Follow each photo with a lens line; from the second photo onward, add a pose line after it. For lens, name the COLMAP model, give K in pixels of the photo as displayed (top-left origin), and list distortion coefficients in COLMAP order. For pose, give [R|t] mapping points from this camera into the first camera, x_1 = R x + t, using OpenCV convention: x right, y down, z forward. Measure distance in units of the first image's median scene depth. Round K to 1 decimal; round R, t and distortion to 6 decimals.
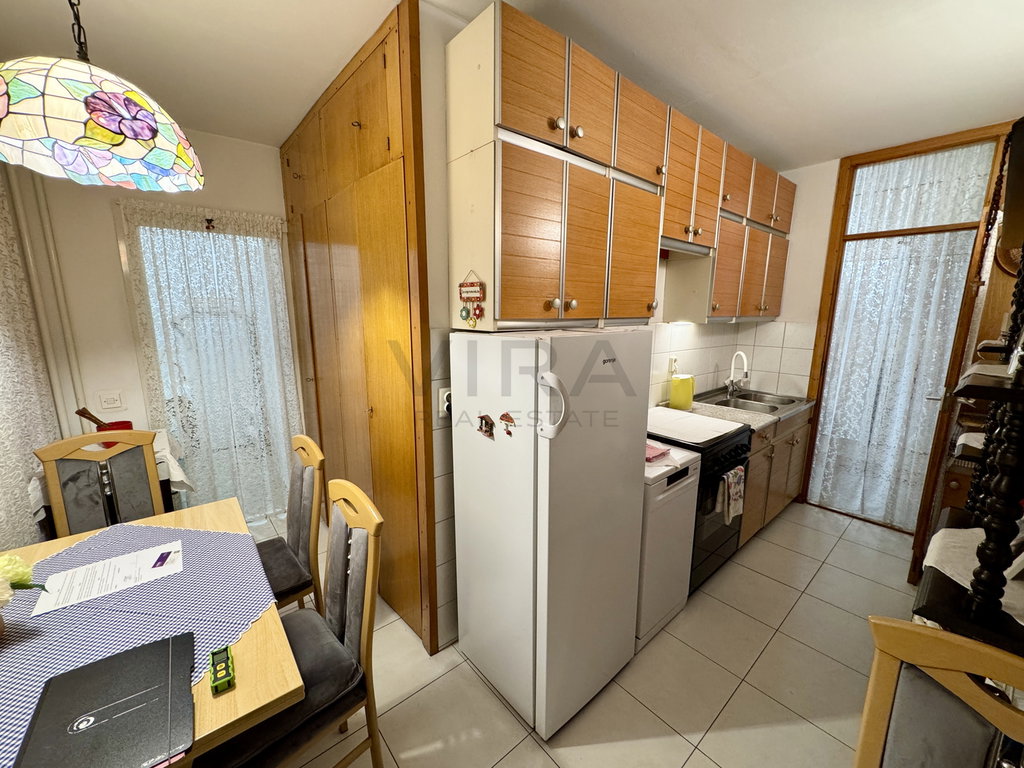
lens RADIAL K [[405.5, 0, 508.4], [0, 405.5, 385.8], [0, 0, 1]] dist [-0.002614, 0.000205]
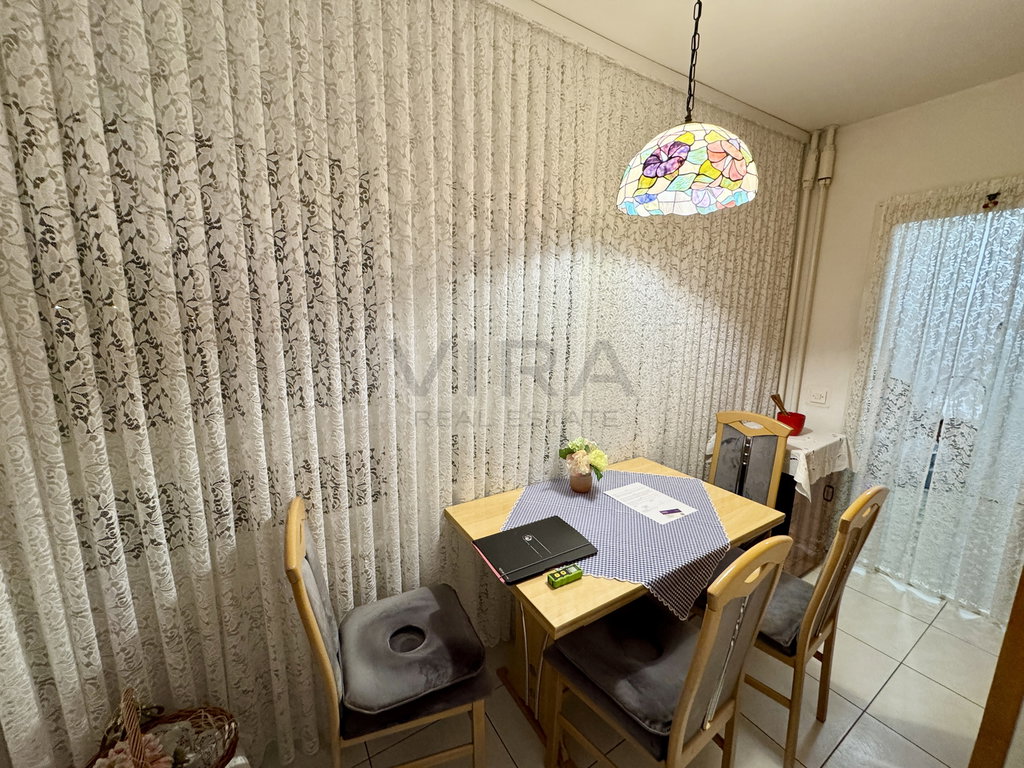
lens RADIAL K [[405.5, 0, 508.5], [0, 405.5, 383.1], [0, 0, 1]] dist [-0.002614, 0.000205]
pose [[-0.129527, 0.173391, -0.976298, 0.332677], [-0.193061, 0.961340, 0.196348, -0.091645], [0.972600, 0.213917, -0.091045, 0.516984]]
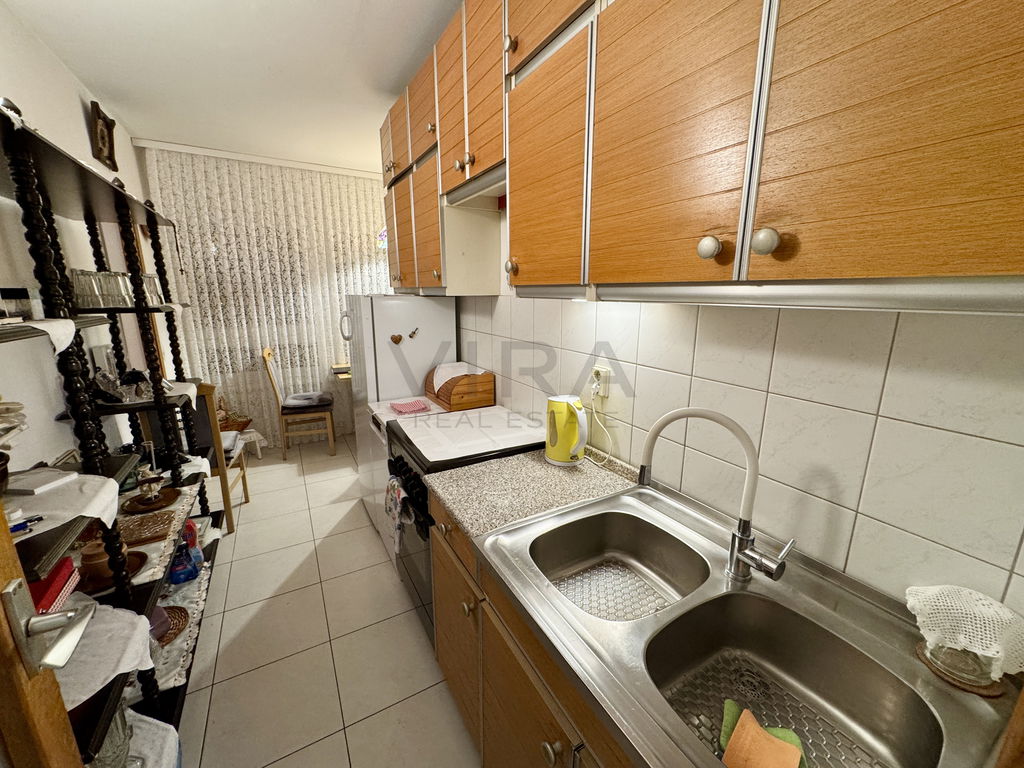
lens RADIAL K [[405.5, 0, 510.1], [0, 405.5, 383.9], [0, 0, 1]] dist [-0.002614, 0.000205]
pose [[-0.185181, 0.213726, -0.959182, 2.028986], [-0.183141, 0.951457, 0.247362, -0.340173], [0.965488, 0.221473, -0.137050, 2.118378]]
